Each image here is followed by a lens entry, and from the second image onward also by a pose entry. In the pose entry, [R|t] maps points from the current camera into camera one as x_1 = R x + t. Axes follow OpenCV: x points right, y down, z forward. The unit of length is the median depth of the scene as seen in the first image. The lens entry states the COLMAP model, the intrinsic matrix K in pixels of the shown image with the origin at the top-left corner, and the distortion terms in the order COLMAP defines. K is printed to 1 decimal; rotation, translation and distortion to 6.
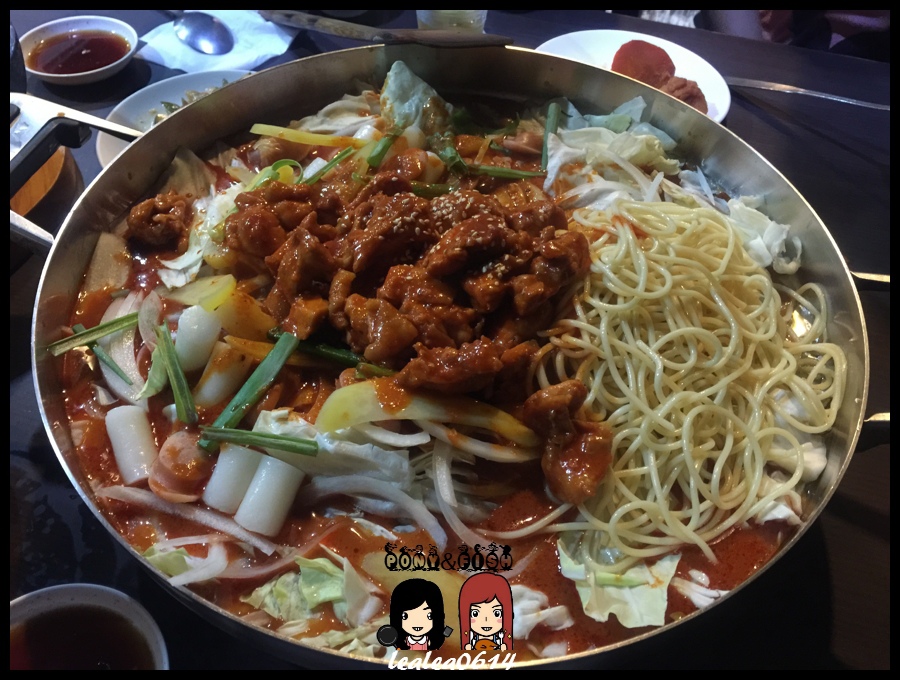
lens RADIAL K [[783.1, 0, 450.0], [0, 783.1, 340.0], [0, 0, 1]] dist [0.078131, -0.131890]
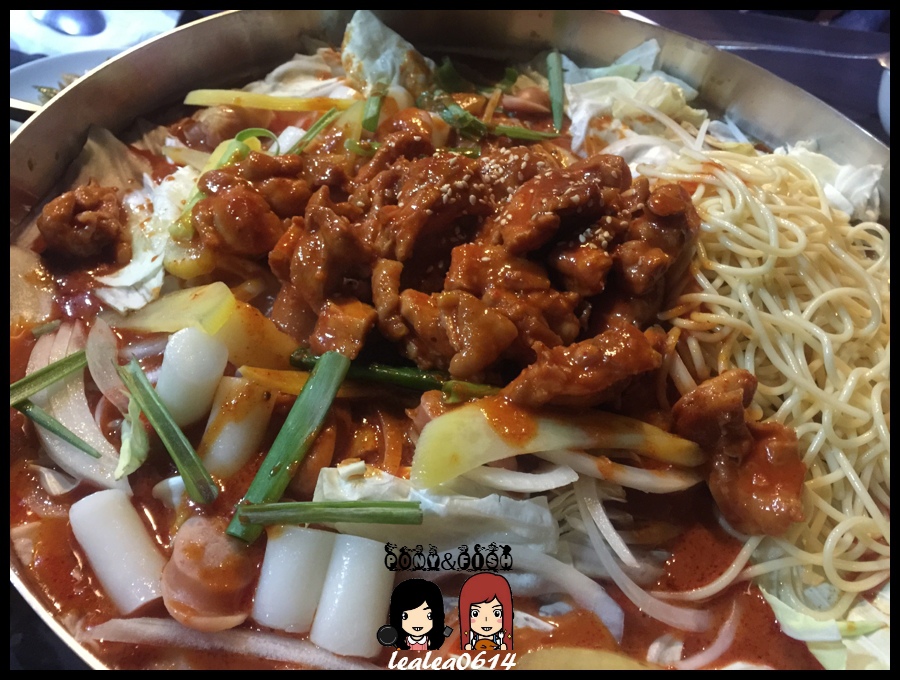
lens RADIAL K [[783.1, 0, 450.0], [0, 783.1, 340.0], [0, 0, 1]] dist [0.078131, -0.131890]
pose [[0.975060, -0.110637, 0.192397, -0.231623], [0.116128, 0.993081, -0.017465, 0.004494], [-0.189133, 0.039372, 0.981162, 0.290991]]
